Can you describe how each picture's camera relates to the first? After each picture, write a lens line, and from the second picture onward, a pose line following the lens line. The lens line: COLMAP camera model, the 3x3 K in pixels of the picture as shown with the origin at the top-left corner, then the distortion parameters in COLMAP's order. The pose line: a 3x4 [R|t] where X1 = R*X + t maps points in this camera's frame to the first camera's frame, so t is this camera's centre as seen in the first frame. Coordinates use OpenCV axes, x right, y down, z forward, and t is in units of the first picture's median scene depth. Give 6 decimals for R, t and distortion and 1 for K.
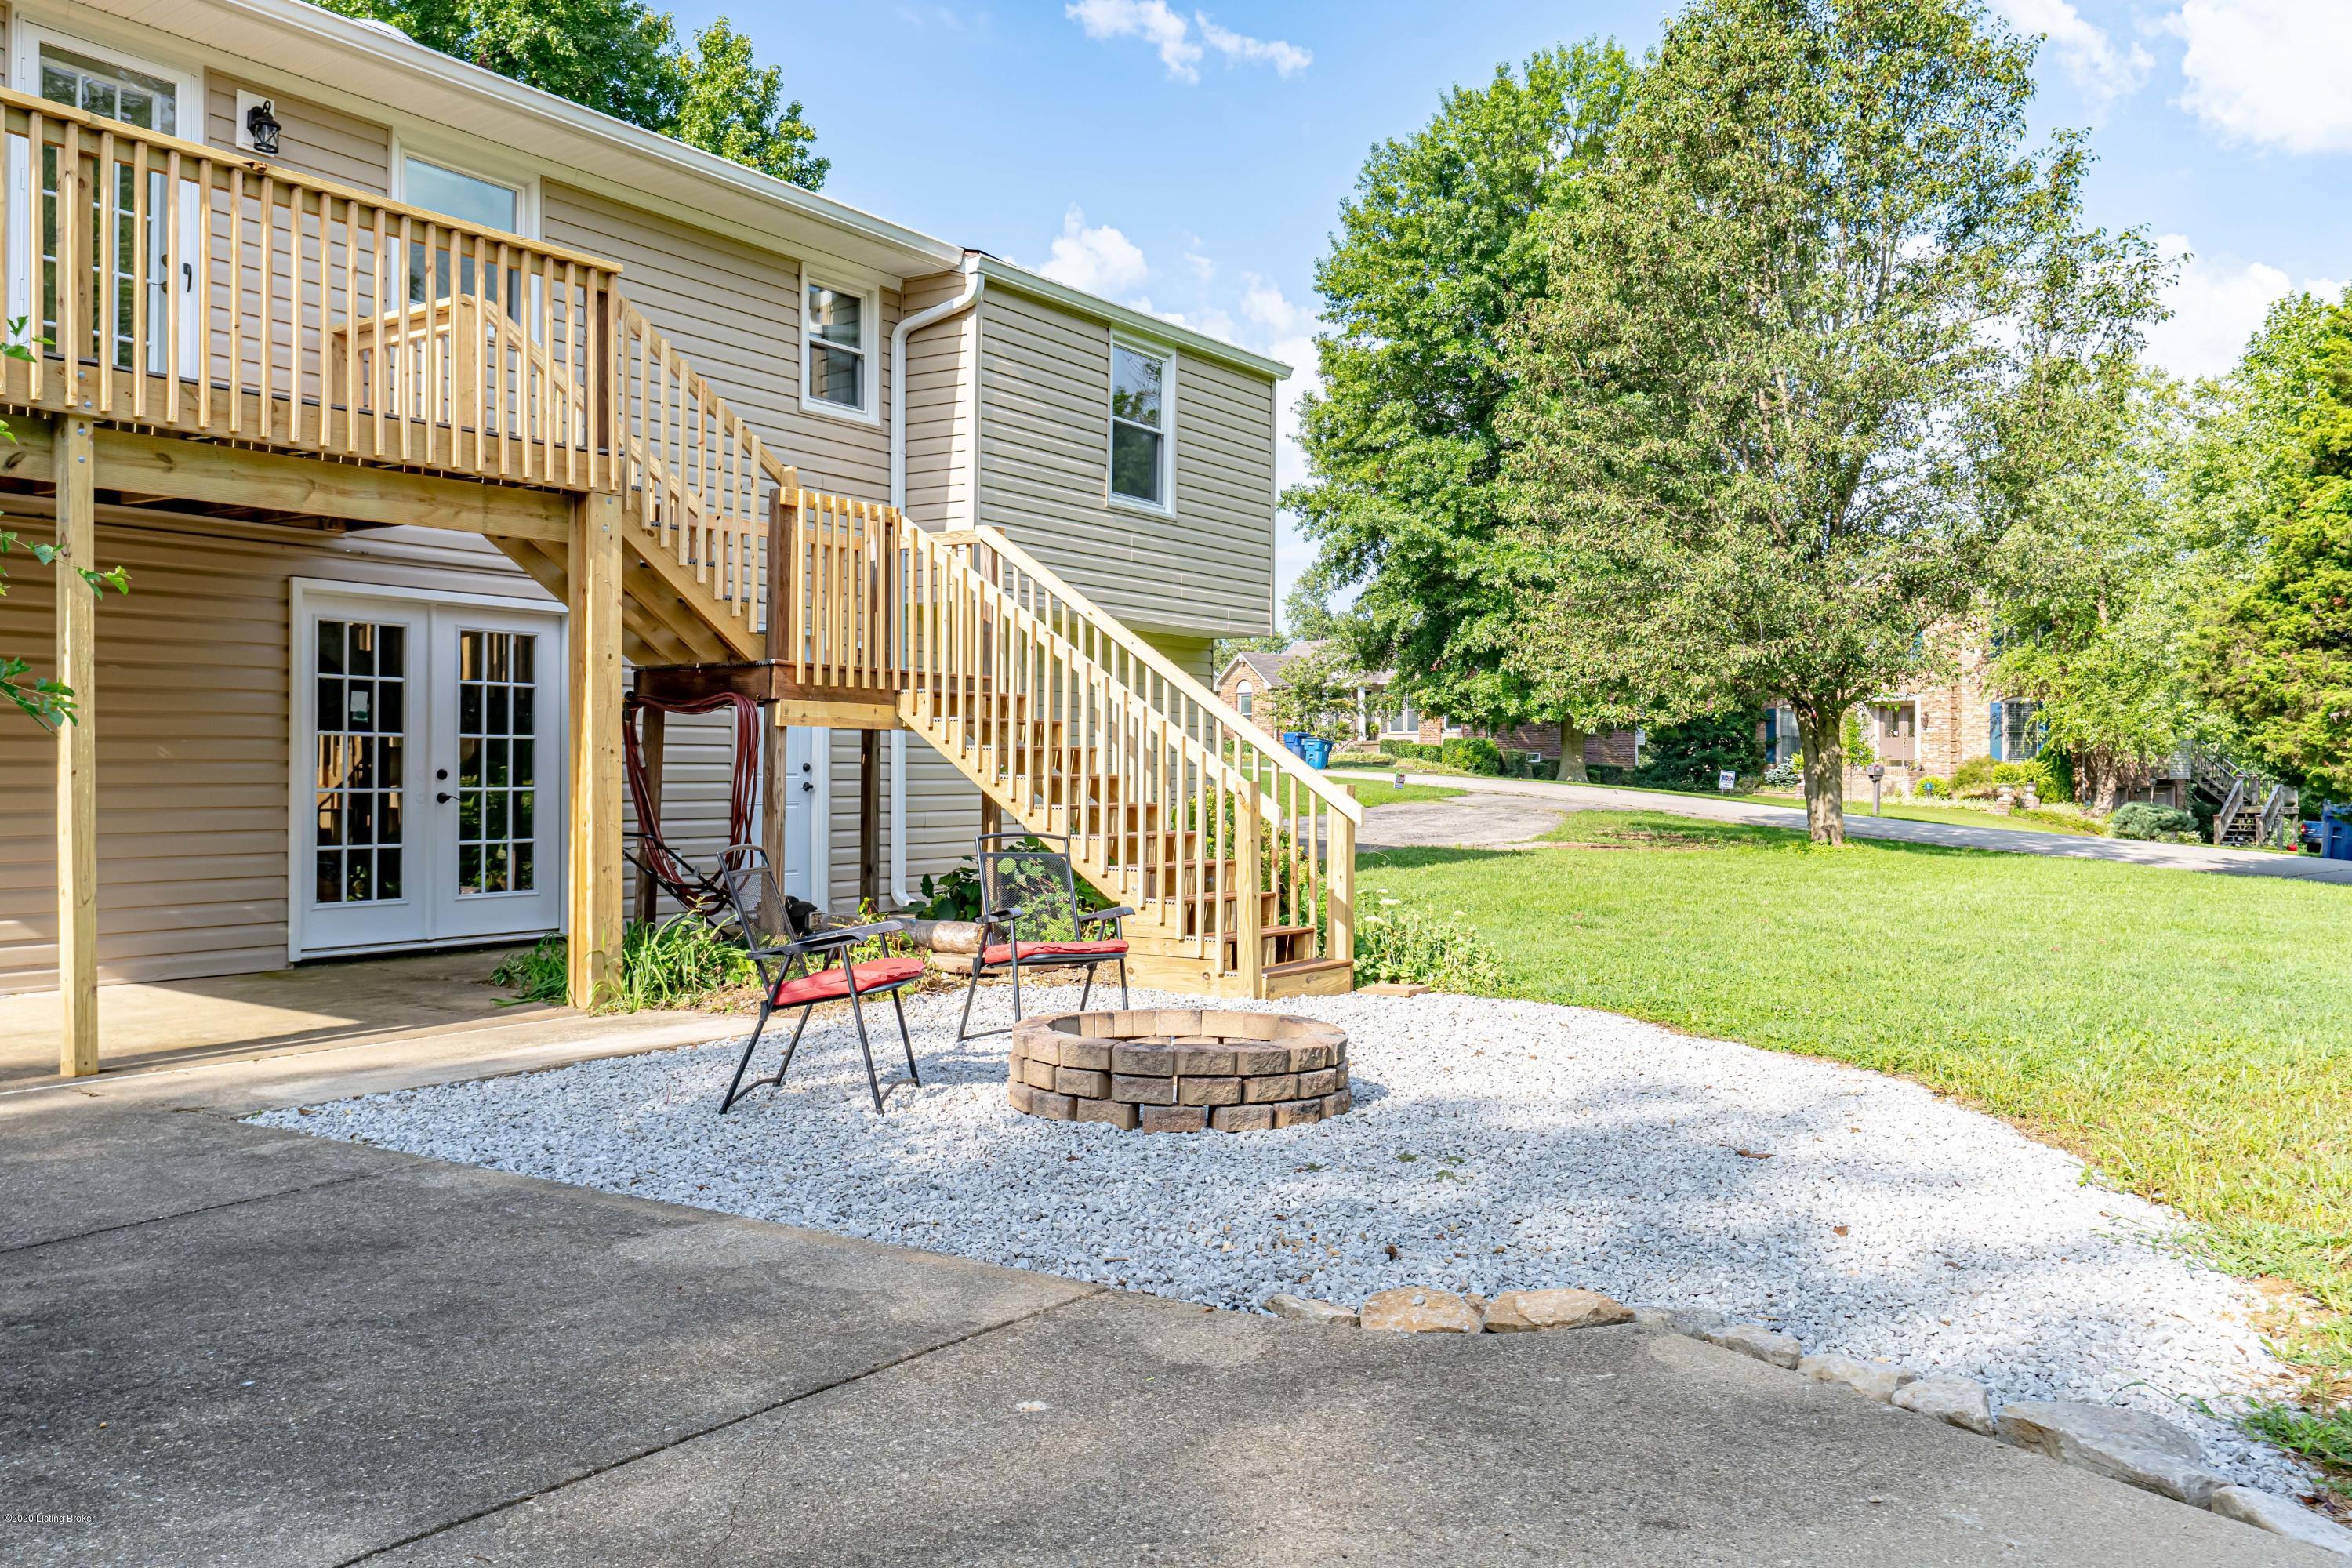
lens RADIAL K [[1773.0, 0, 1167.9], [0, 1773.0, 775.2], [0, 0, 1]] dist [0.009682, -0.000781]
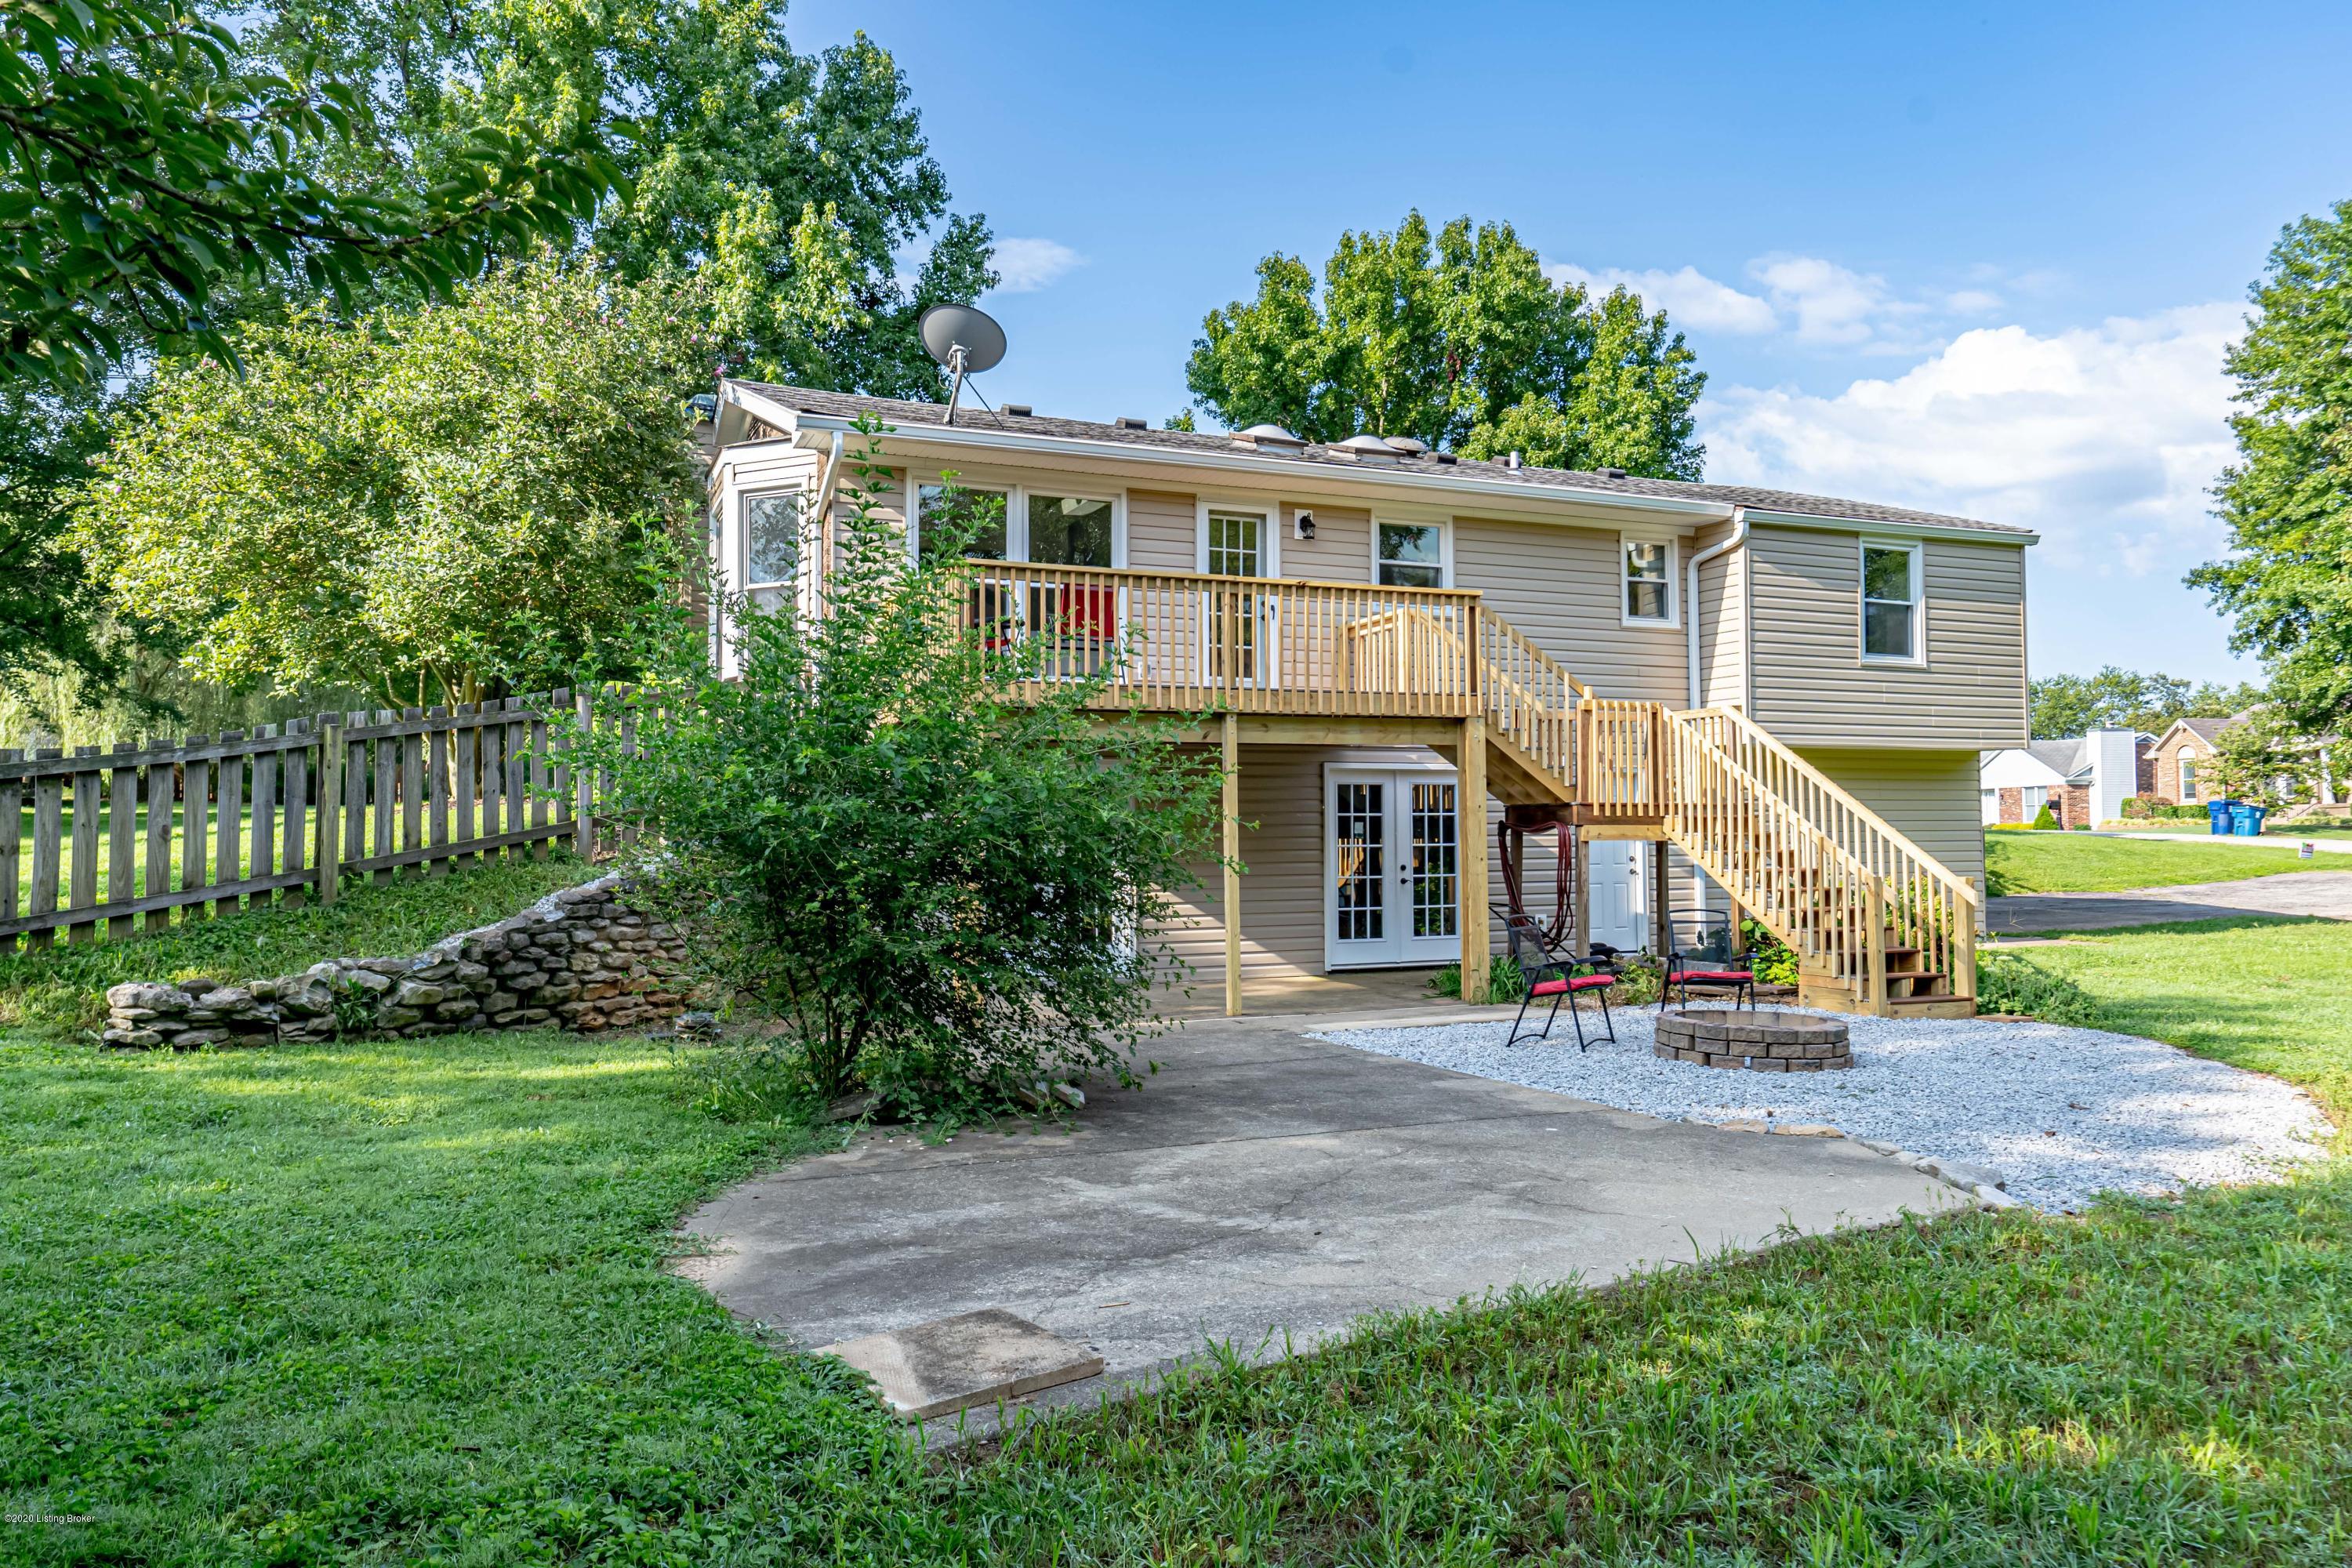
lens RADIAL K [[1519.3, 0, 1168.4], [0, 1519.3, 791.4], [0, 0, 1]] dist [0.003971, -0.003030]
pose [[0.839586, -0.027784, -0.542515, 0.209795], [0.010326, 0.999327, -0.035199, -0.025186], [0.543128, 0.023951, 0.839308, -0.380561]]
